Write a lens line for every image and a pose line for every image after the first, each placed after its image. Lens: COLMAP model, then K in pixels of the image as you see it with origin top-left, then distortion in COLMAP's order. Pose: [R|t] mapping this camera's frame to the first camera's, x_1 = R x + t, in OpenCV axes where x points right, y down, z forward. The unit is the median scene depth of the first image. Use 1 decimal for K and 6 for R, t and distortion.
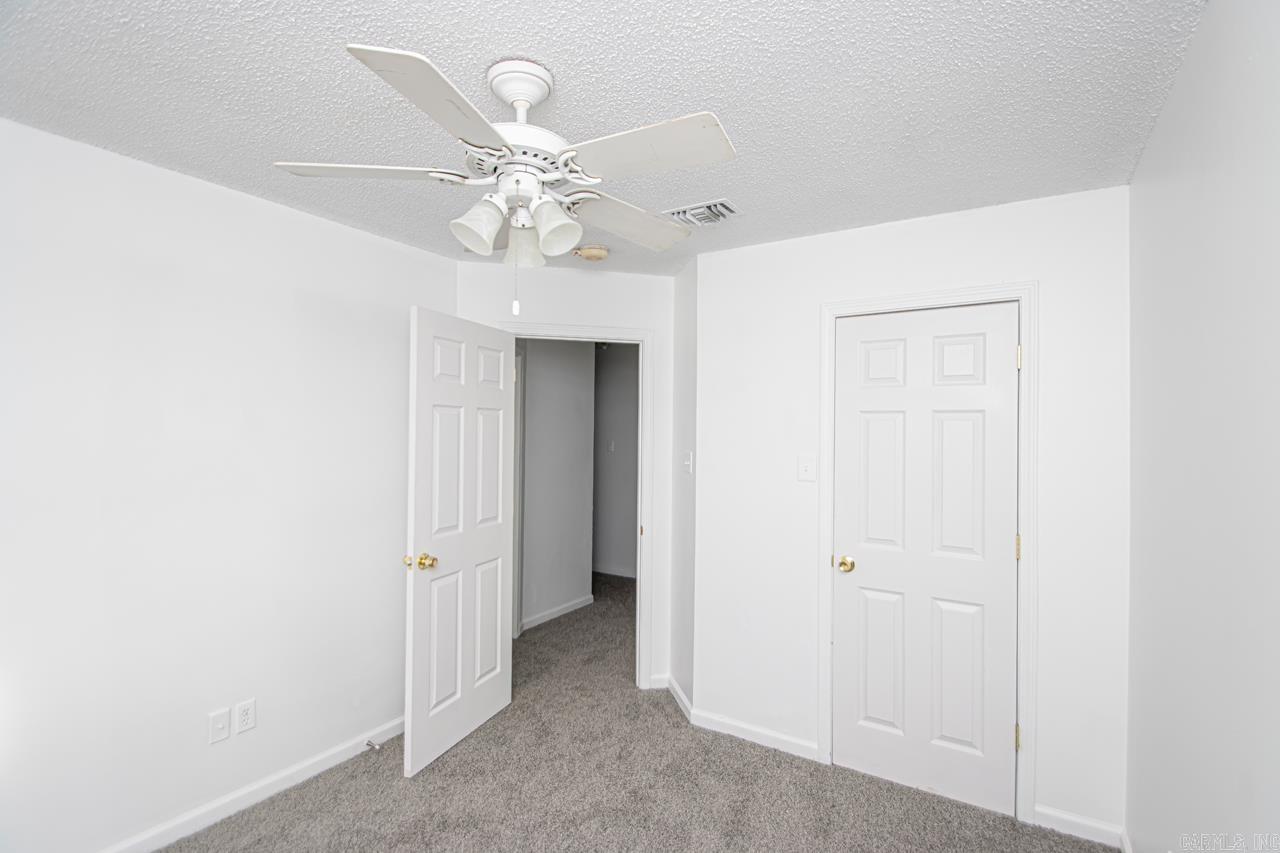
lens RADIAL K [[579.1, 0, 637.4], [0, 579.1, 433.7], [0, 0, 1]] dist [0.038221, -0.033140]
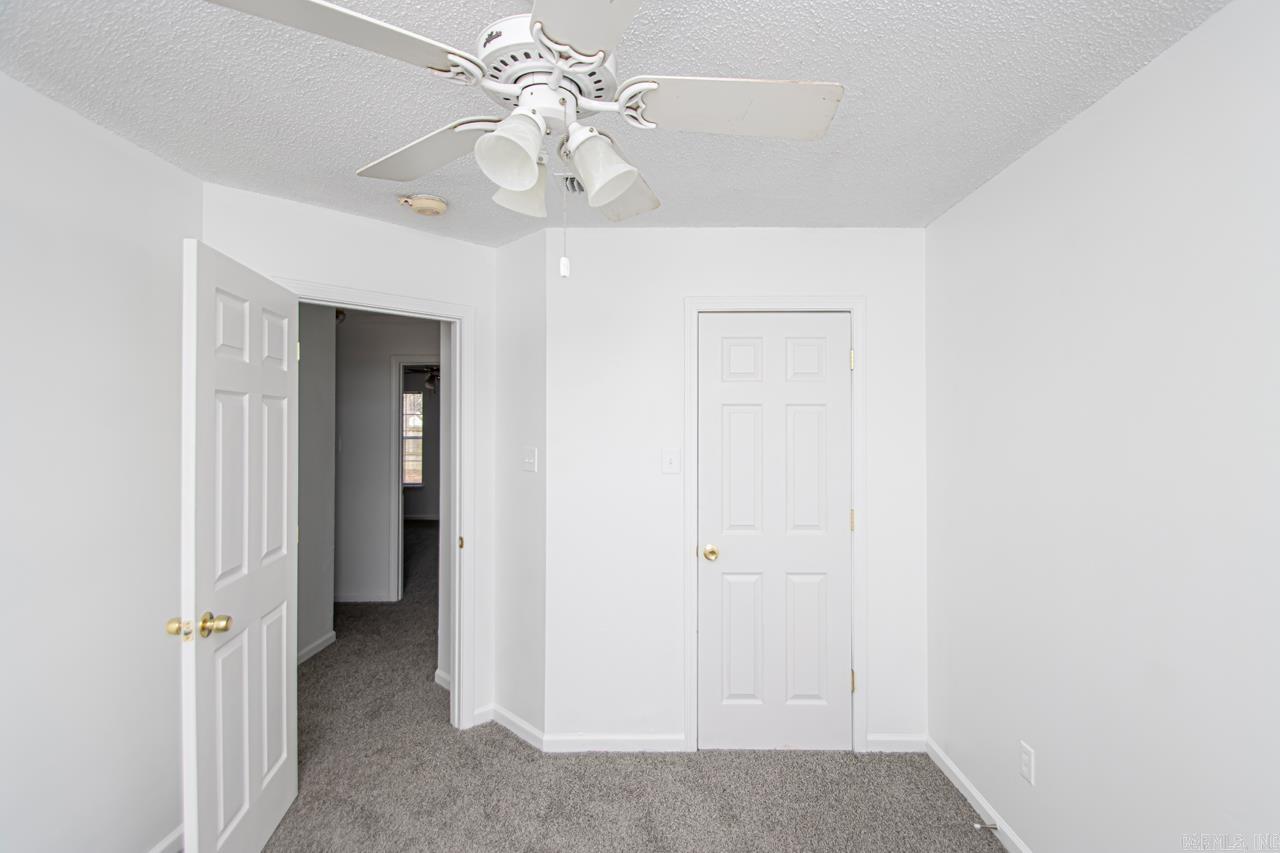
lens RADIAL K [[597.9, 0, 640.0], [0, 597.9, 426.5], [0, 0, 1]] dist [0.017189, -0.015491]
pose [[0.858107, -0.012075, 0.513329, -0.269158], [0.012614, 0.999917, 0.002435, -0.002828], [-0.513316, 0.004386, 0.858188, 0.143836]]
